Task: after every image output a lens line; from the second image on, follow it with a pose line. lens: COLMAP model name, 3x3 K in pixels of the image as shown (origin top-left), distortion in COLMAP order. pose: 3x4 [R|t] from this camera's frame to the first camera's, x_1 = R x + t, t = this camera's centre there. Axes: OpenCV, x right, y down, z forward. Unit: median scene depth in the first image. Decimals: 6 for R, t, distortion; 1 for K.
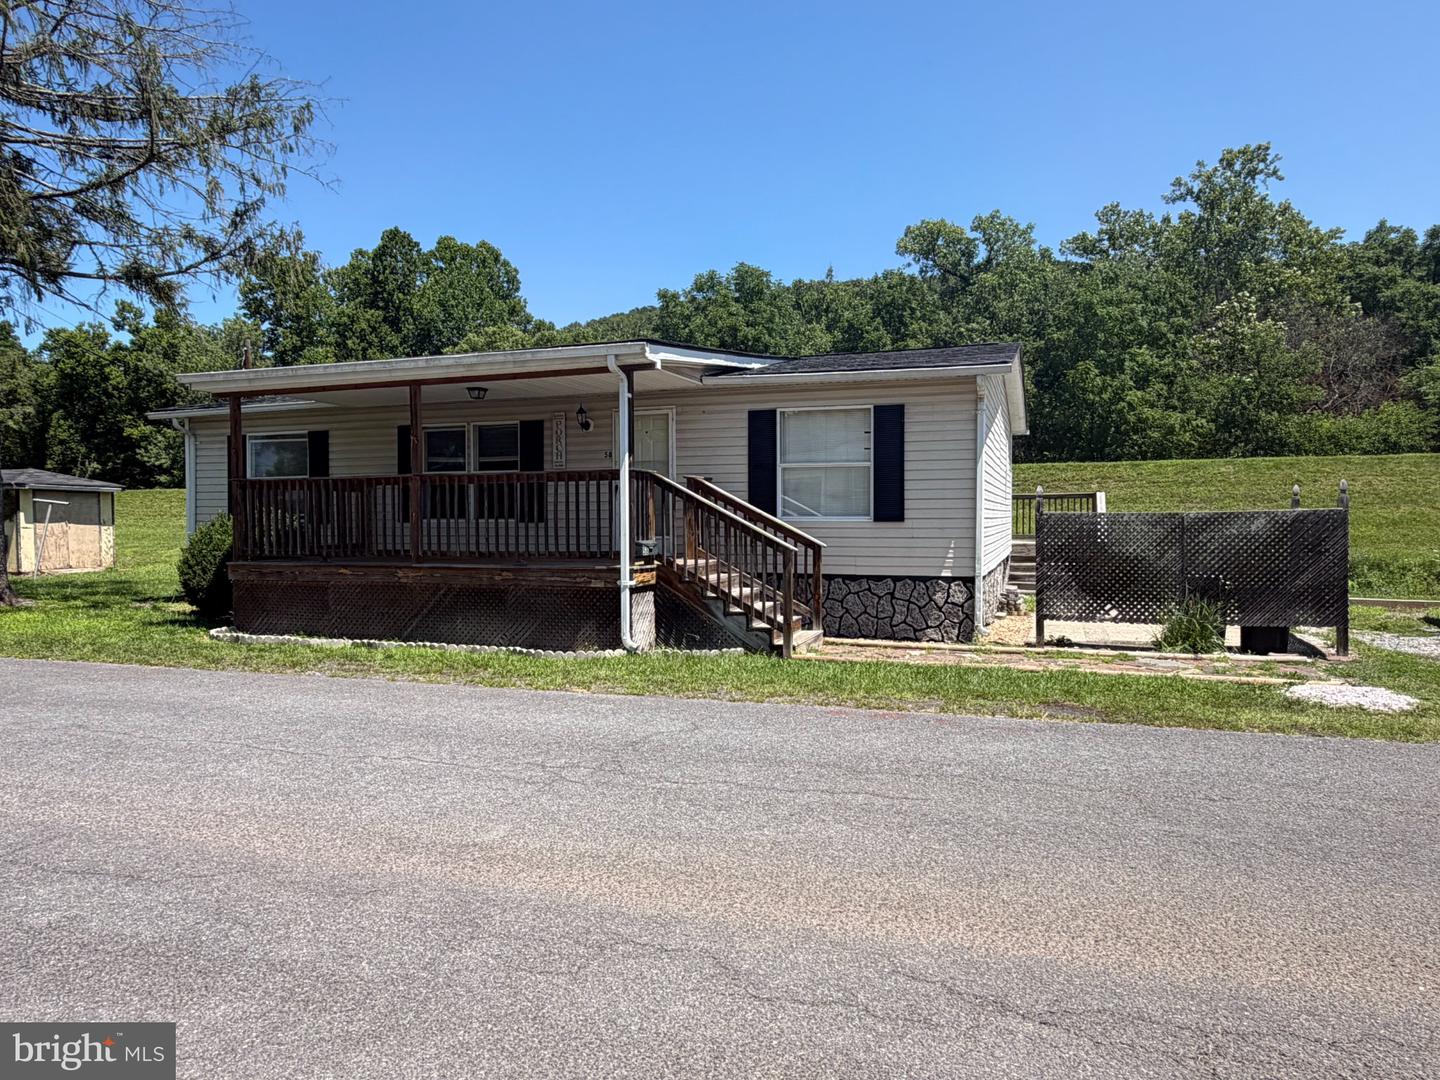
lens RADIAL K [[924.9, 0, 725.4], [0, 924.9, 541.5], [0, 0, 1]] dist [-0.010040, 0.003201]
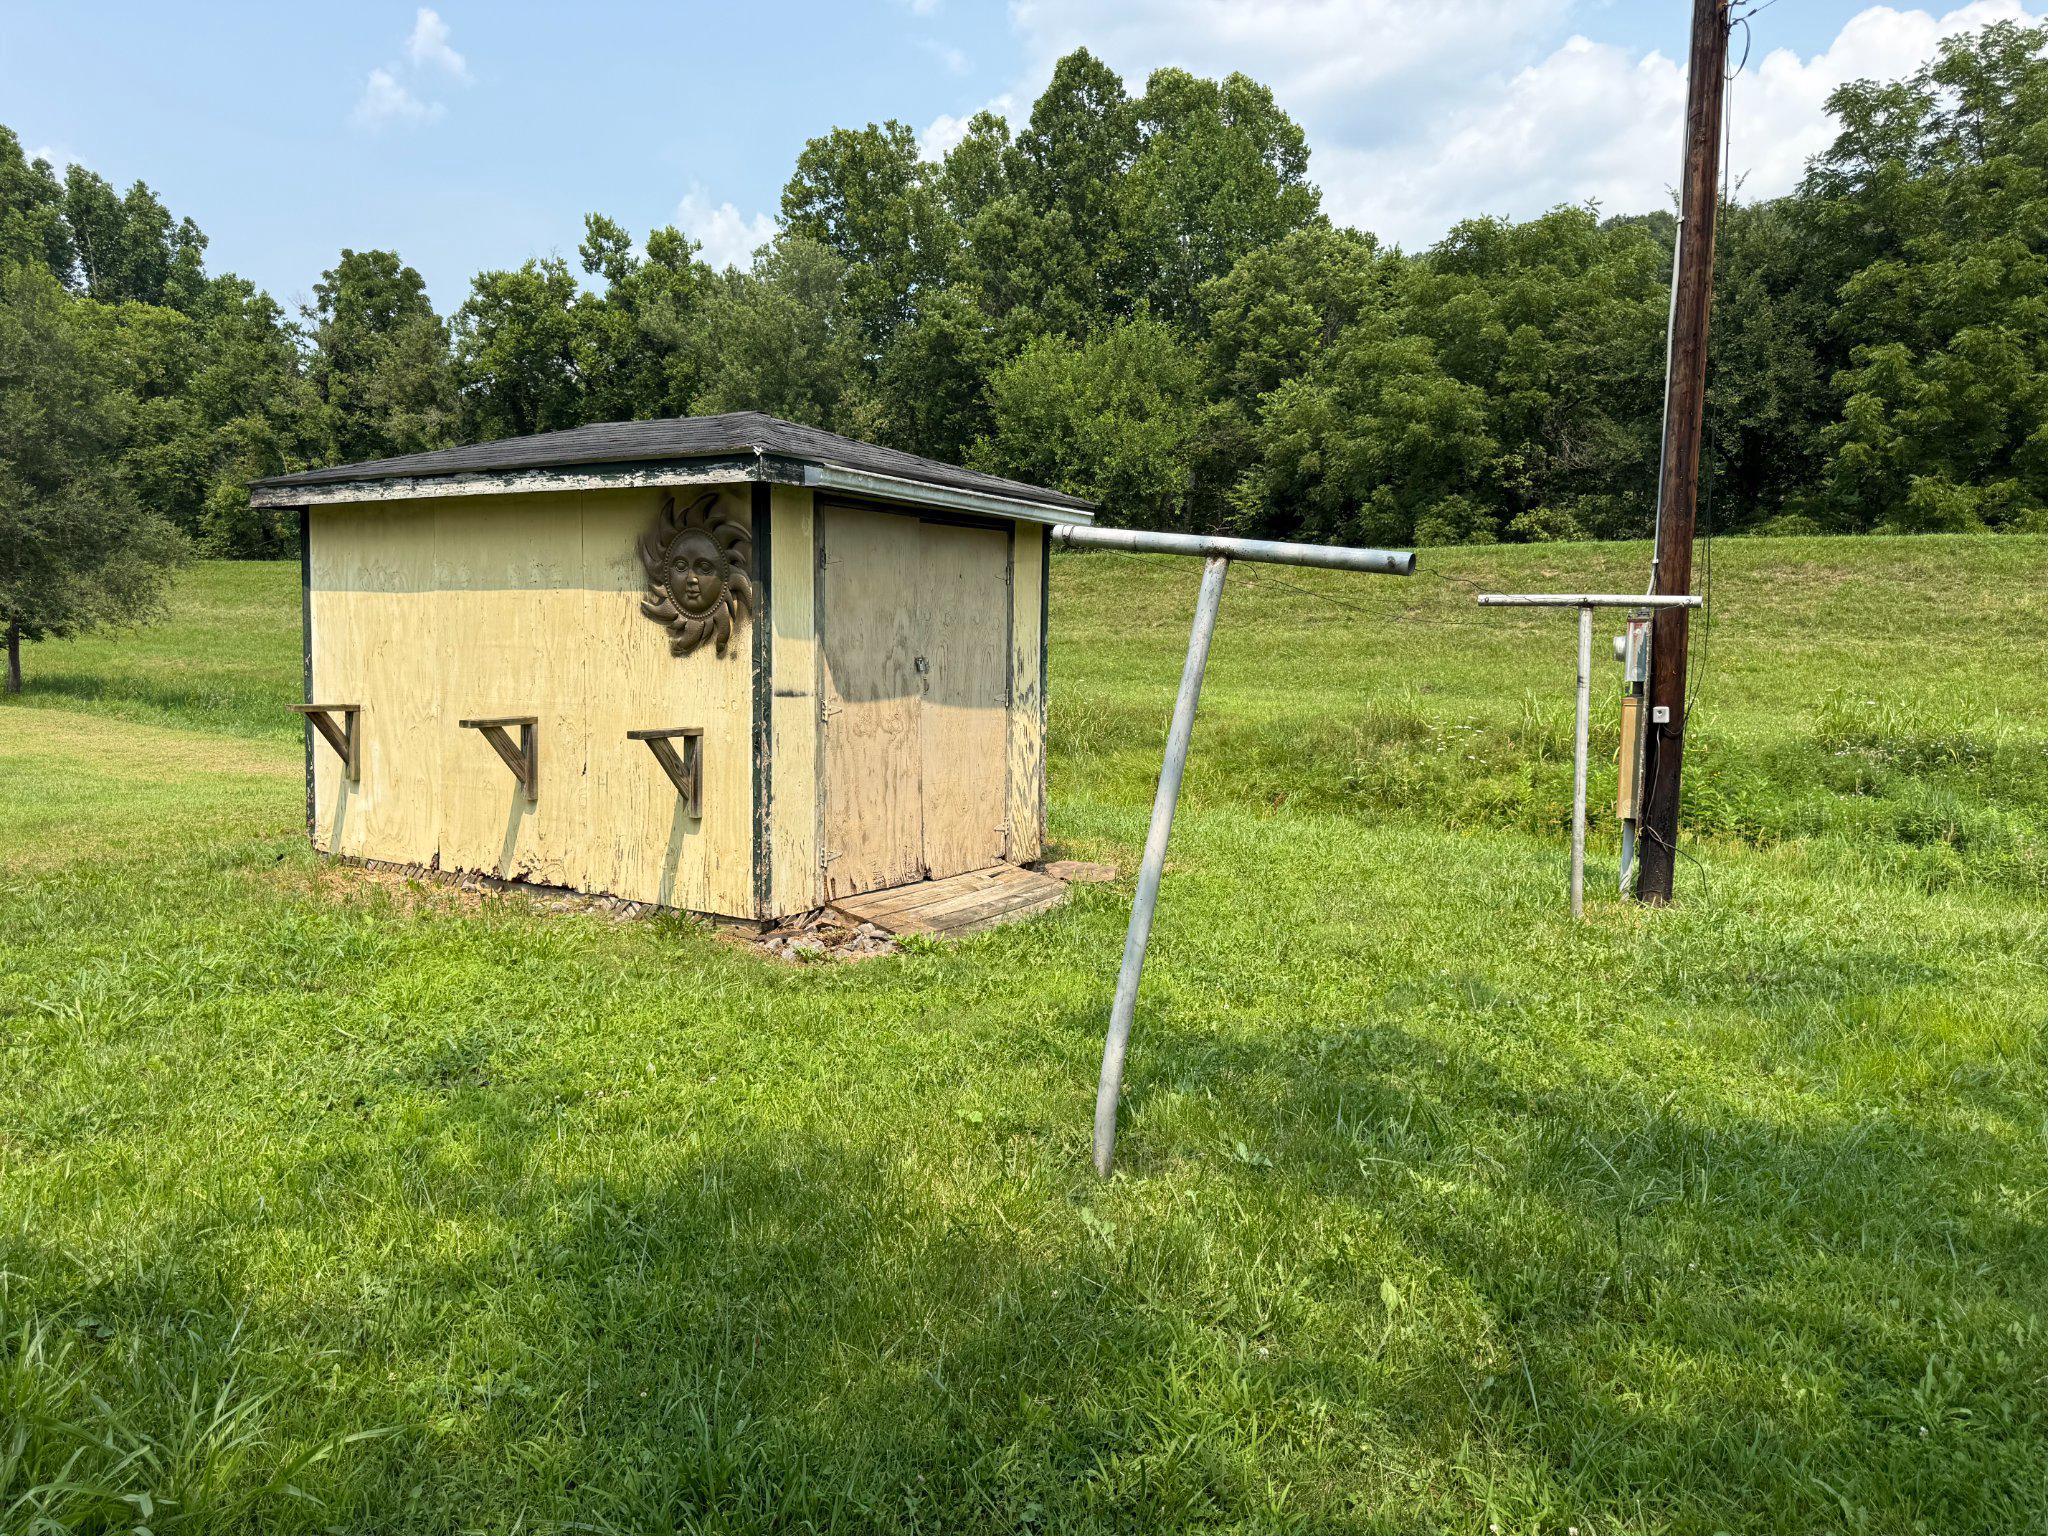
lens RADIAL K [[1537.1, 0, 1032.5], [0, 1537.1, 773.5], [0, 0, 1]] dist [0.007163, -0.001689]
pose [[0.964189, 0.053828, -0.259695, -1.017297], [-0.036227, 0.996740, 0.072094, -0.040414], [0.262729, -0.060105, 0.962996, 1.127073]]
